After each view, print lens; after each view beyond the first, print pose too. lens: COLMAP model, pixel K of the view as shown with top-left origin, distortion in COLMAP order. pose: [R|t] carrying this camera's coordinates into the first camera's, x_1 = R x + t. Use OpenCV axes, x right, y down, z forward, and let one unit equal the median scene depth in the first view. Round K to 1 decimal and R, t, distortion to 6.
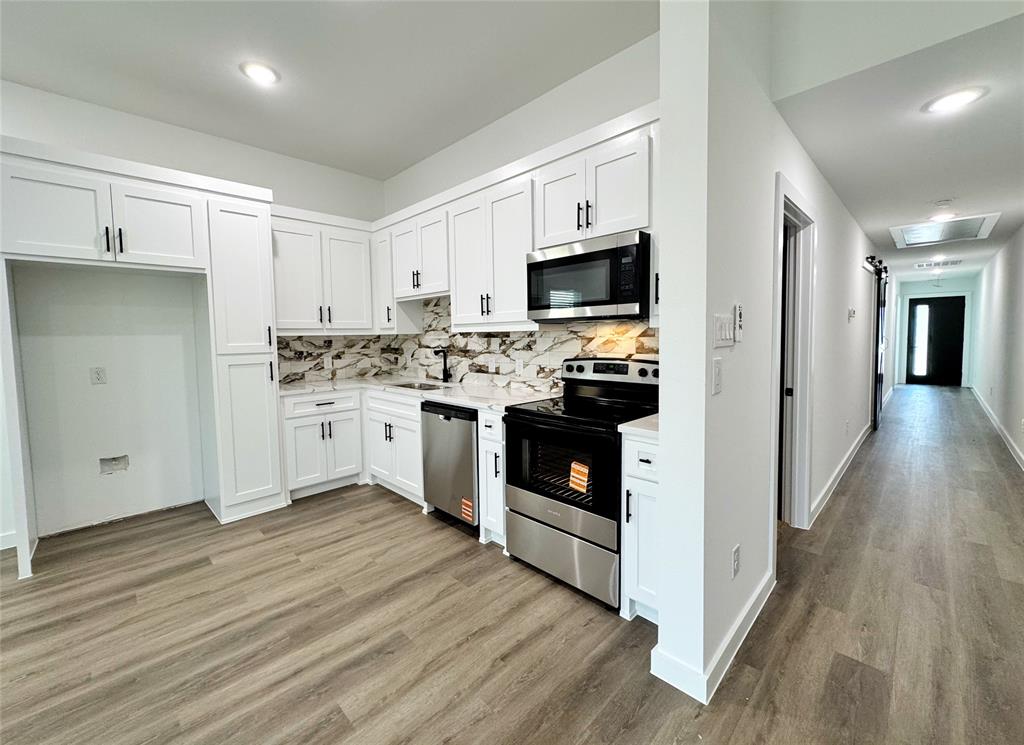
lens RADIAL K [[420.2, 0, 508.5], [0, 420.2, 356.4], [0, 0, 1]] dist [-0.000518, -0.000071]
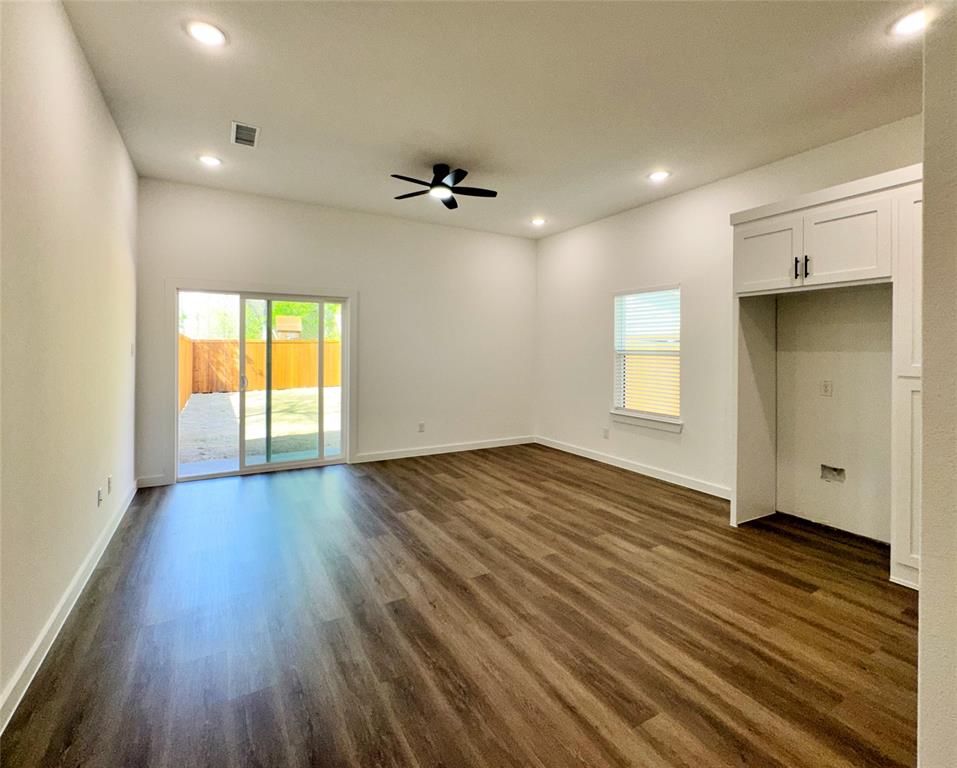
lens RADIAL K [[473.7, 0, 477.8], [0, 473.7, 348.1], [0, 0, 1]] dist [0.001095, 0.000237]
pose [[-0.270739, 0.007652, -0.962622, 0.534850], [-0.057285, 0.998068, 0.024045, -0.043264], [0.960947, 0.061654, -0.269777, 0.539860]]
